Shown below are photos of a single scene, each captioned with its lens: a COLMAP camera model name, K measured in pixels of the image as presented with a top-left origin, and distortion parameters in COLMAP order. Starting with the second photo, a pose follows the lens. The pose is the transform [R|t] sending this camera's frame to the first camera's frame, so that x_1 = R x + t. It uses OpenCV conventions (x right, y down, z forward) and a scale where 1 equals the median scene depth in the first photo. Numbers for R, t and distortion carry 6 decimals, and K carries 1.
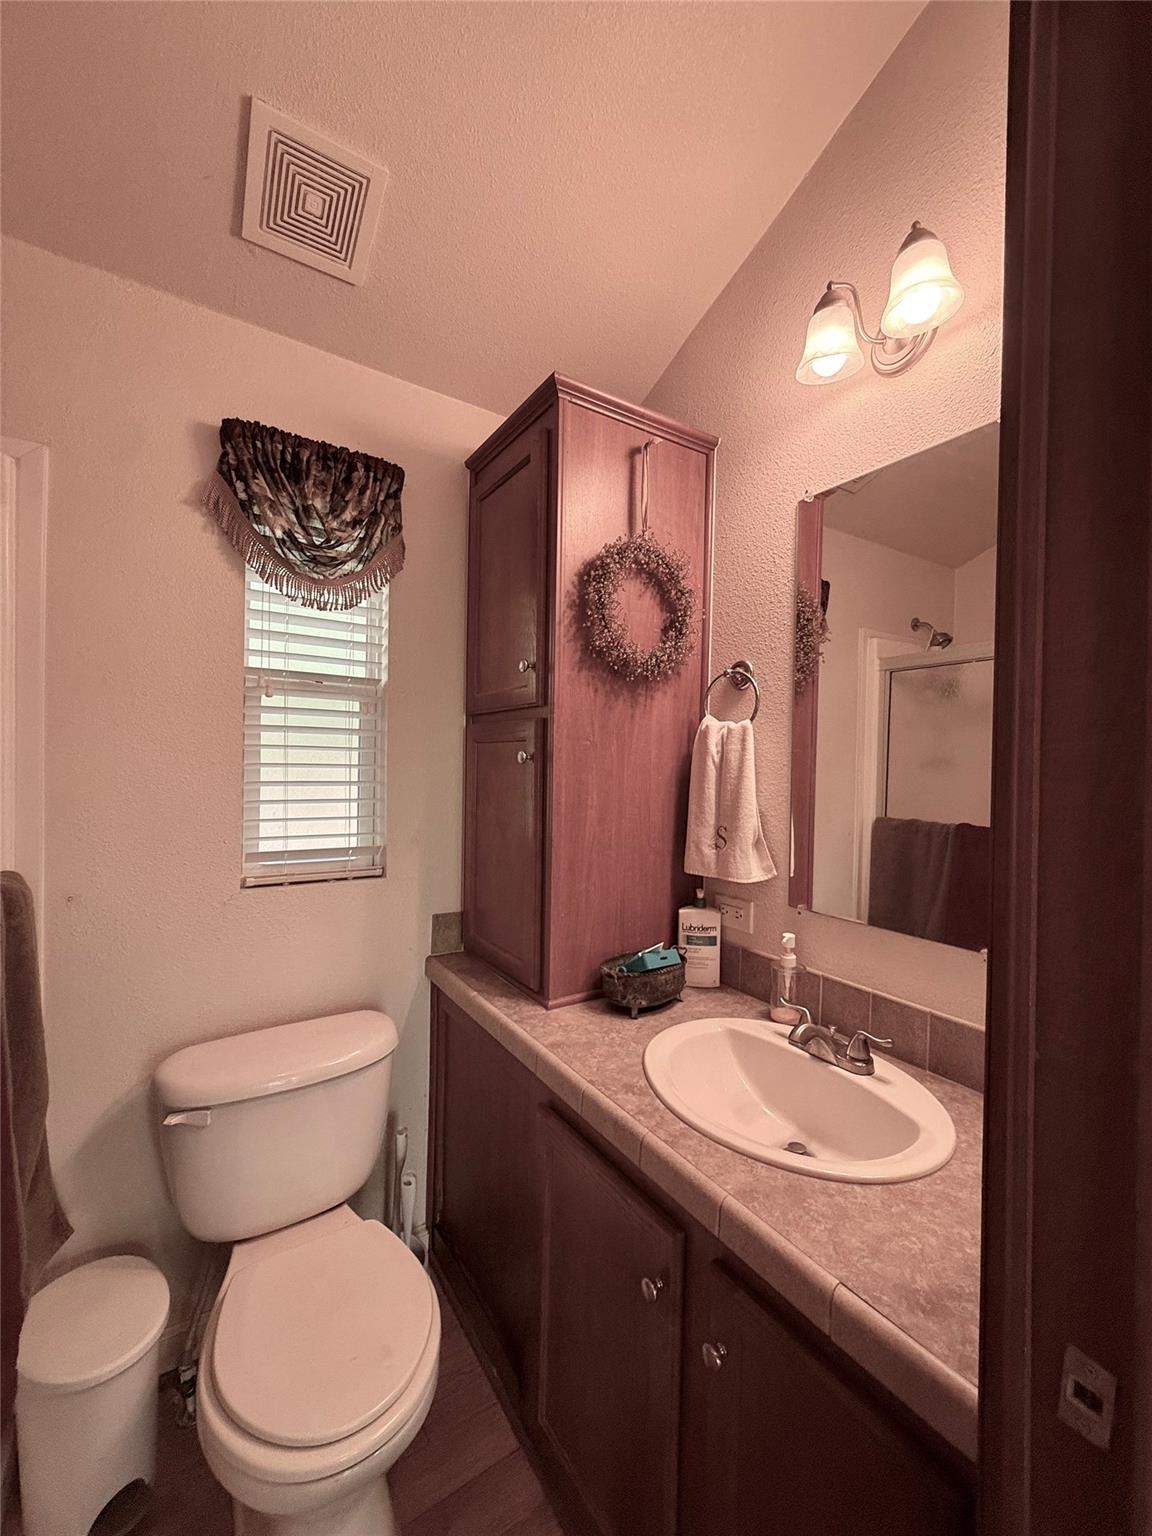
lens RADIAL K [[614.6, 0, 571.9], [0, 614.6, 771.6], [0, 0, 1]] dist [-0.000911, 0.000984]
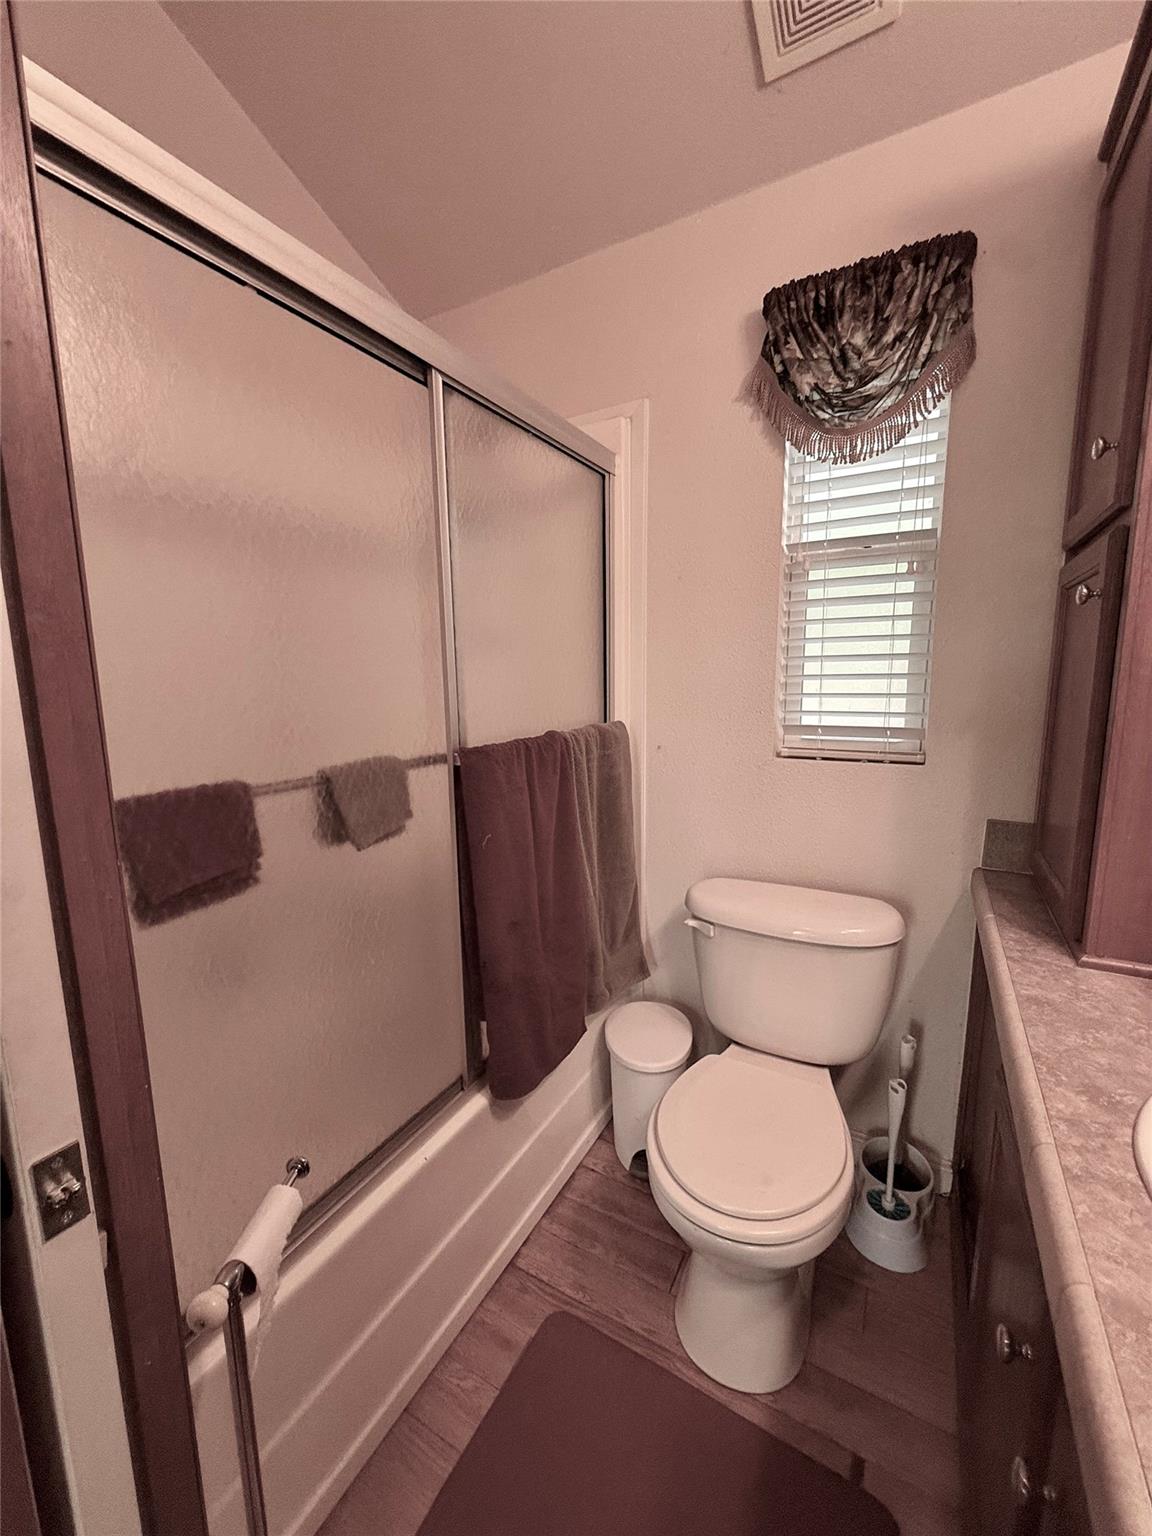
lens RADIAL K [[614.6, 0, 566.2], [0, 614.6, 769.4], [0, 0, 1]] dist [-0.000911, 0.000984]
pose [[0.454469, 0.112125, -0.883678, 0.258119], [0.011616, 0.991216, 0.131744, 0.064652], [0.890687, -0.070138, 0.449174, 0.174335]]
